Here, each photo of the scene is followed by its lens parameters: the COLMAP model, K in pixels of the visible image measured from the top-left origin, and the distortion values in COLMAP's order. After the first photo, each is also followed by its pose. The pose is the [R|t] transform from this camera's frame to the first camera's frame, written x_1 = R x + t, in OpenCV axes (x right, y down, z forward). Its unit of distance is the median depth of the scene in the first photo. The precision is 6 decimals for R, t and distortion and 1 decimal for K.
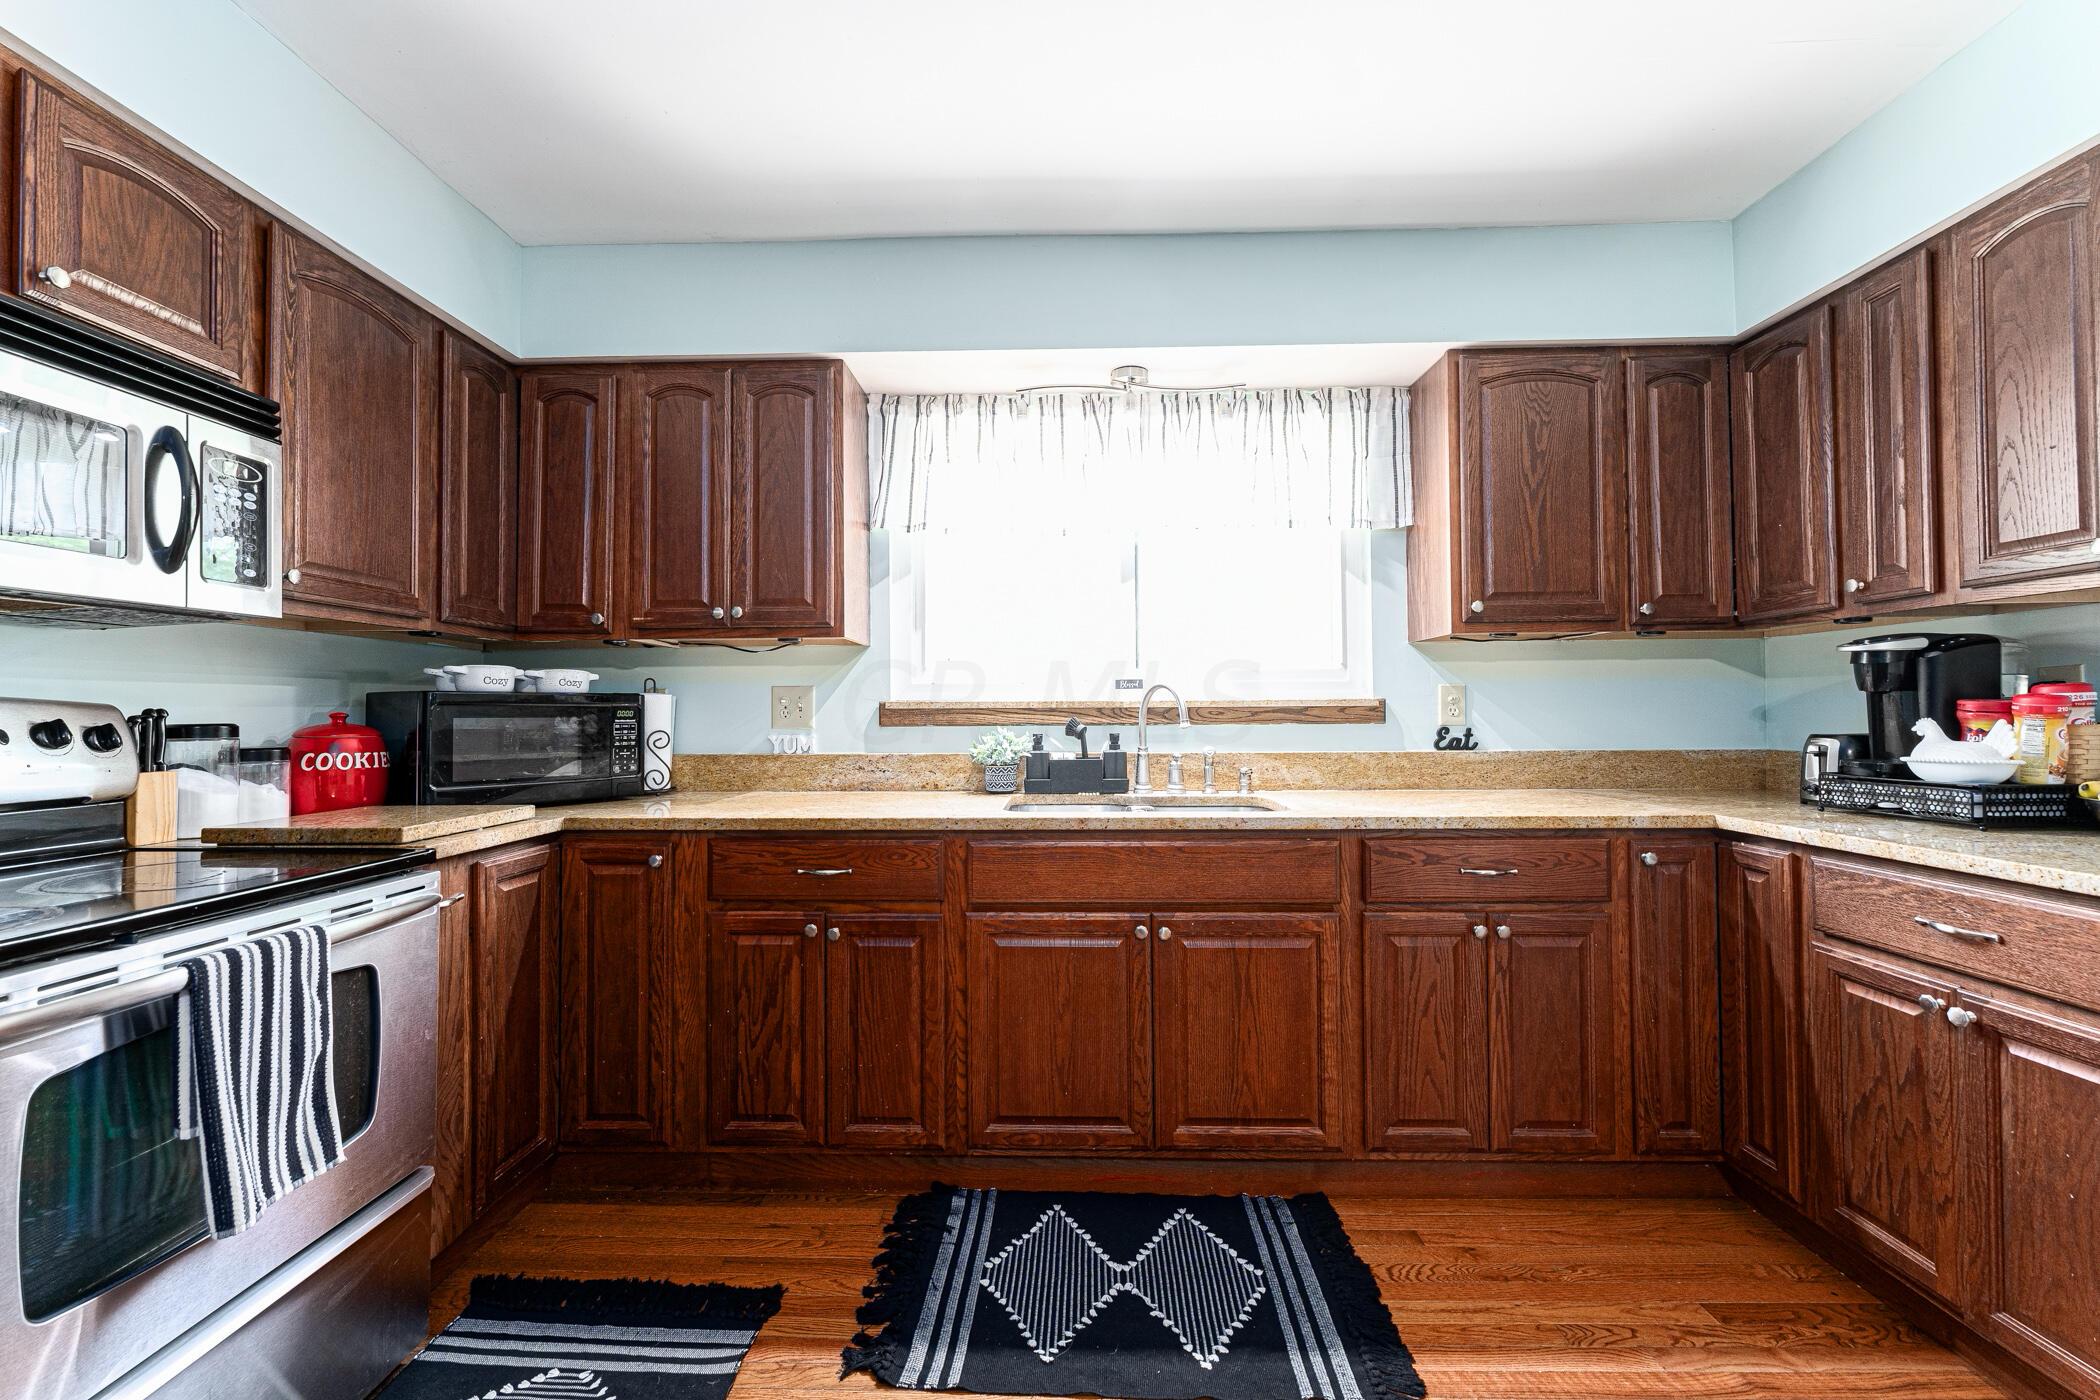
lens RADIAL K [[842.2, 0, 1044.7], [0, 842.2, 699.1], [0, 0, 1]] dist [0.001097, -0.000393]
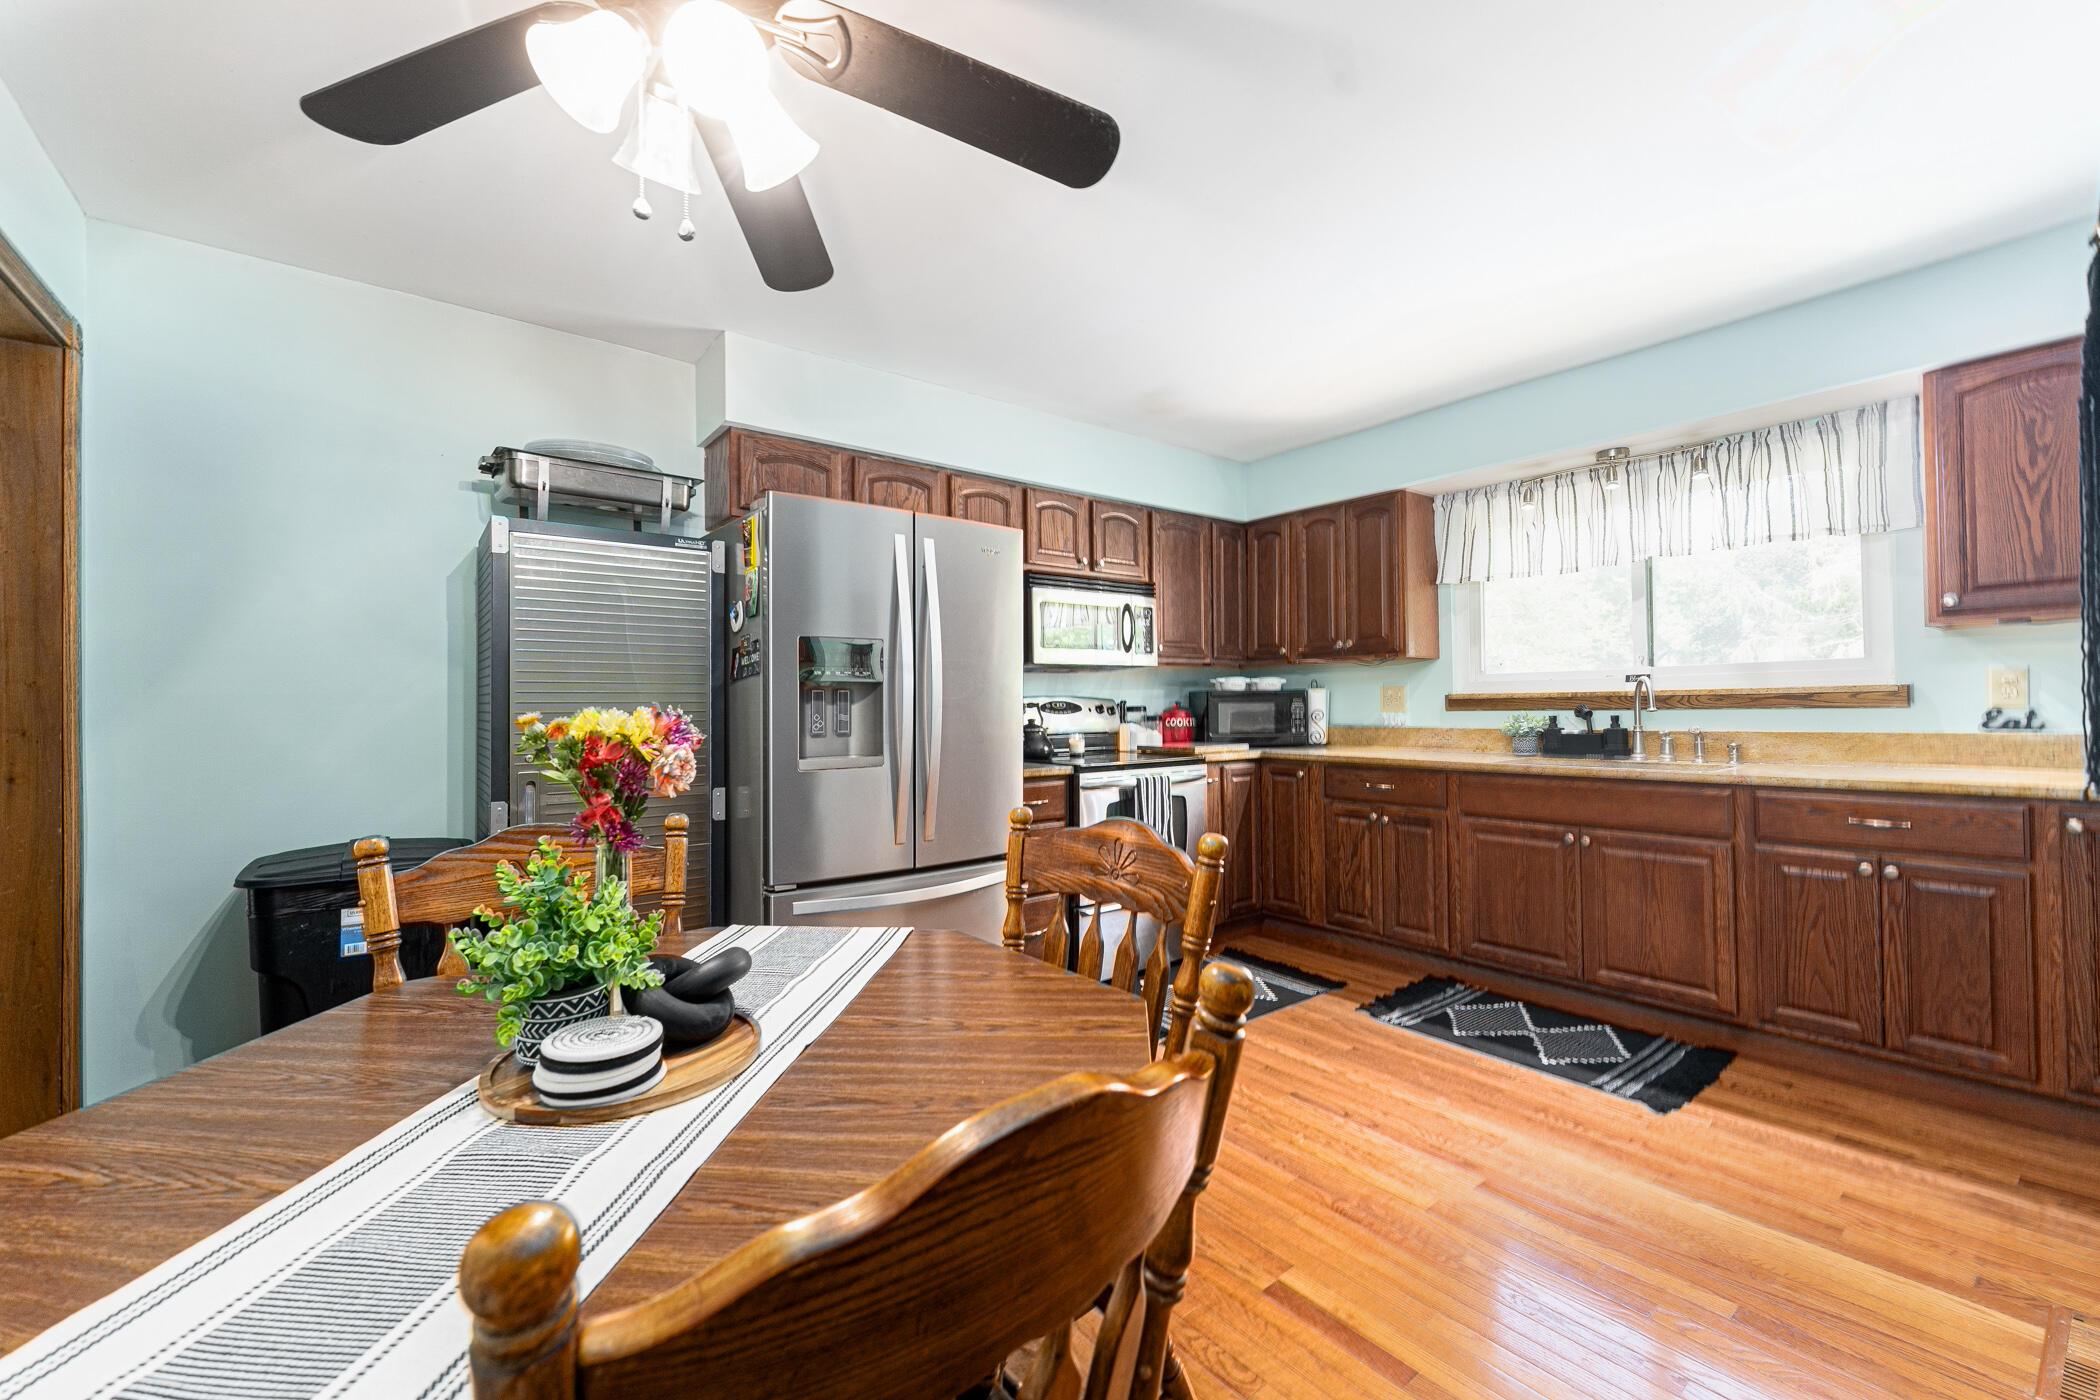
lens RADIAL K [[842.2, 0, 1051.1], [0, 842.2, 686.0], [0, 0, 1]] dist [0.001097, -0.000393]
pose [[0.640615, -0.020651, -0.767585, 0.694231], [0.018848, 0.999760, -0.011167, -0.006675], [0.767631, -0.007314, 0.640850, -0.725696]]
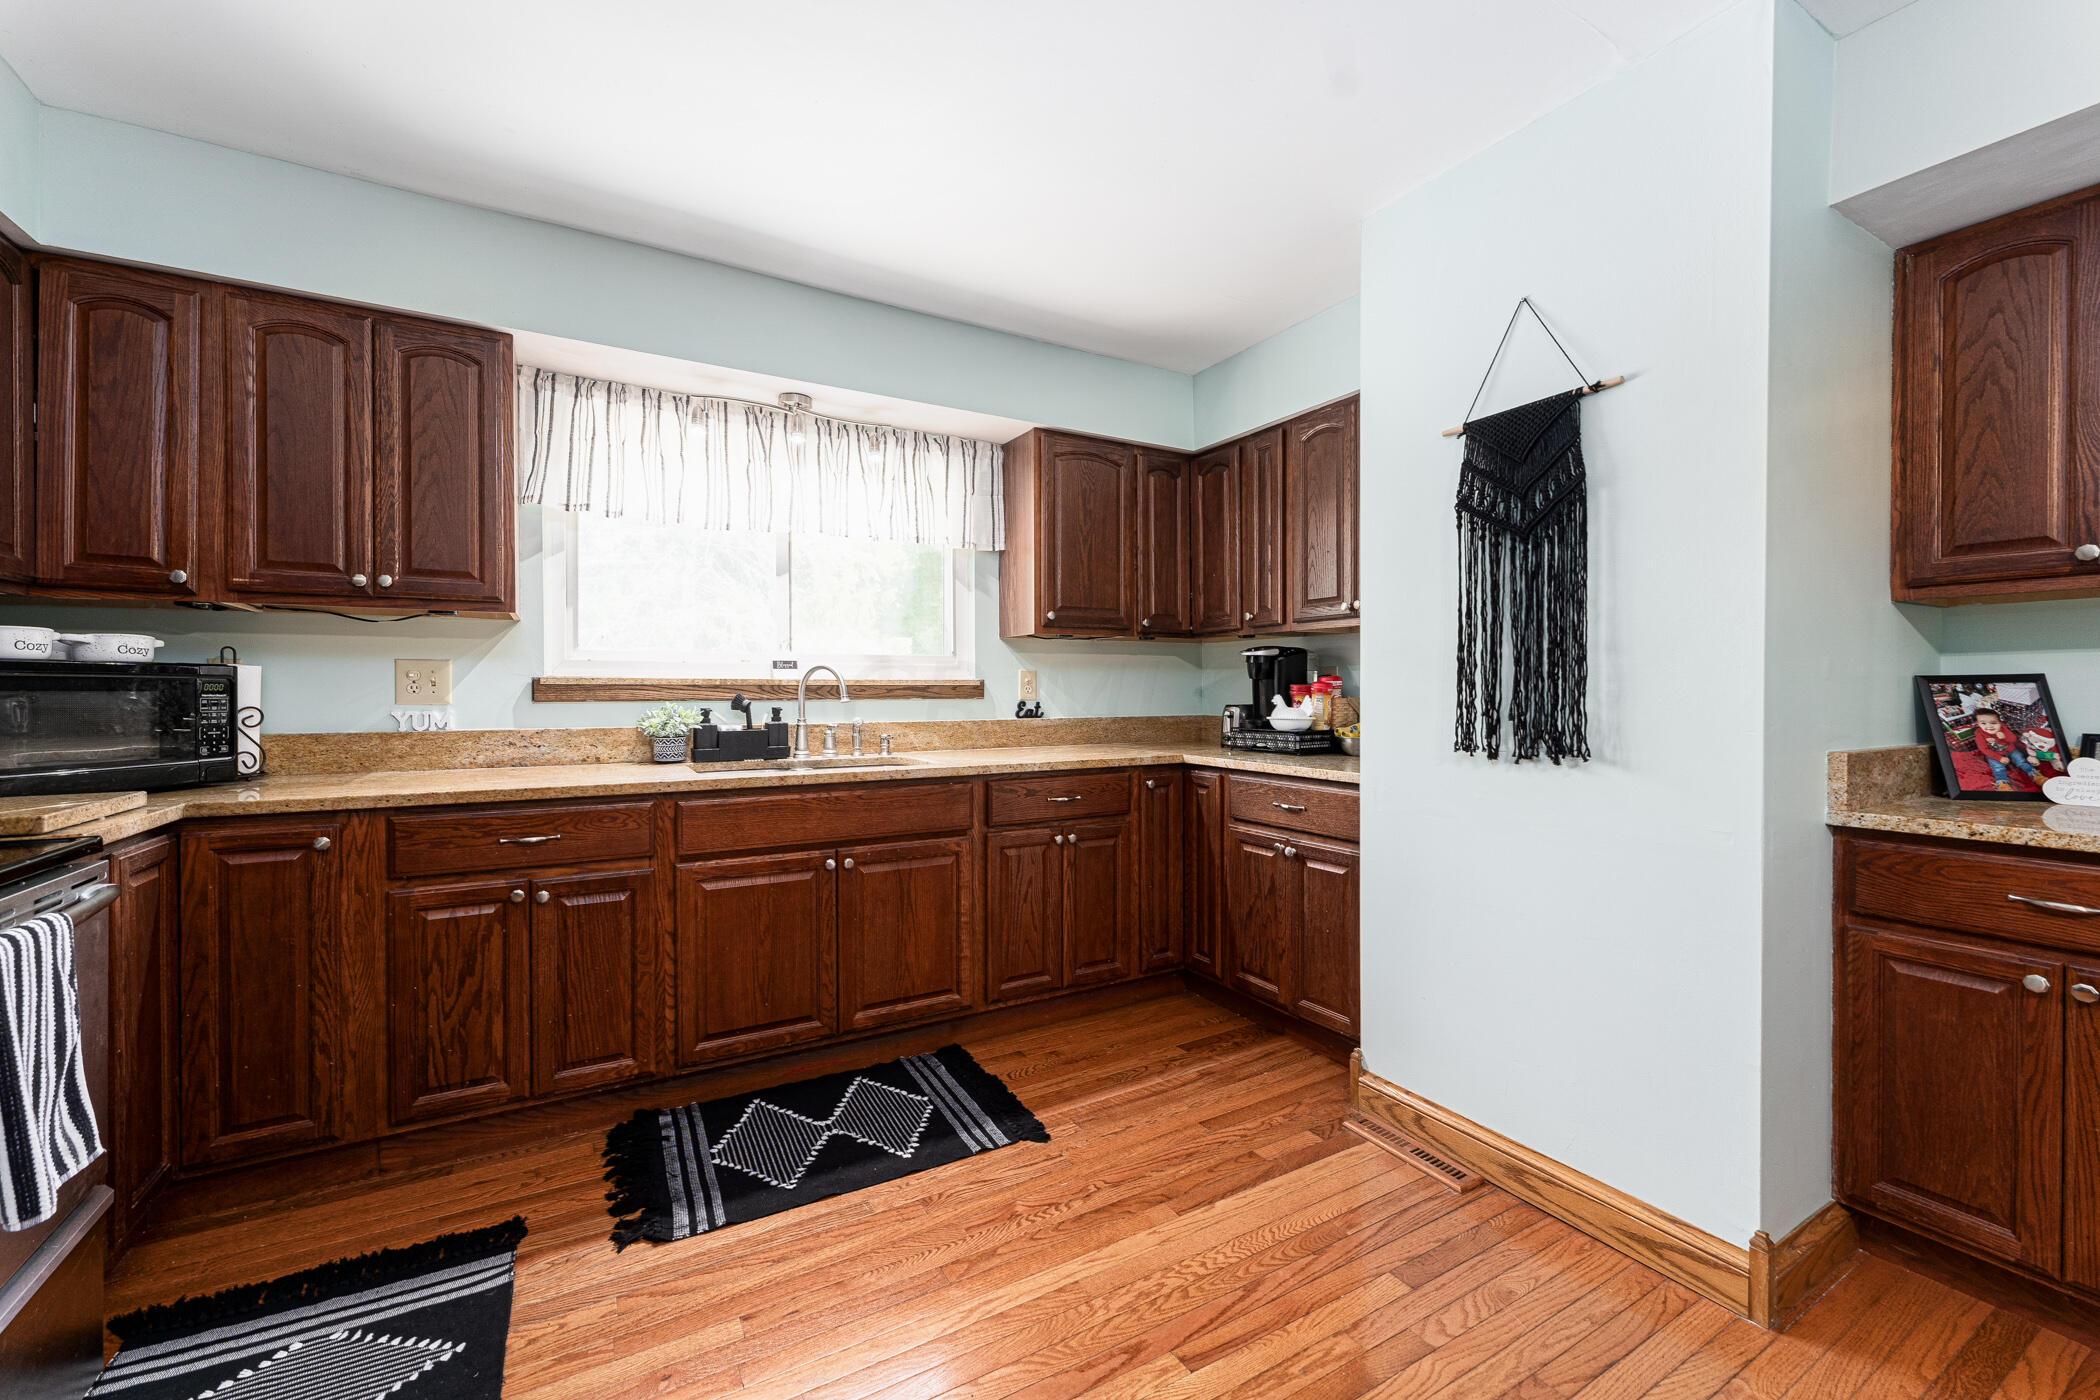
lens RADIAL K [[842.2, 0, 1045.6], [0, 842.2, 690.2], [0, 0, 1]] dist [0.001097, -0.000393]
pose [[0.853316, 0.004679, 0.521372, -0.262666], [-0.012896, 0.999843, 0.012133, -0.001833], [-0.521234, -0.017076, 0.853243, -0.229110]]
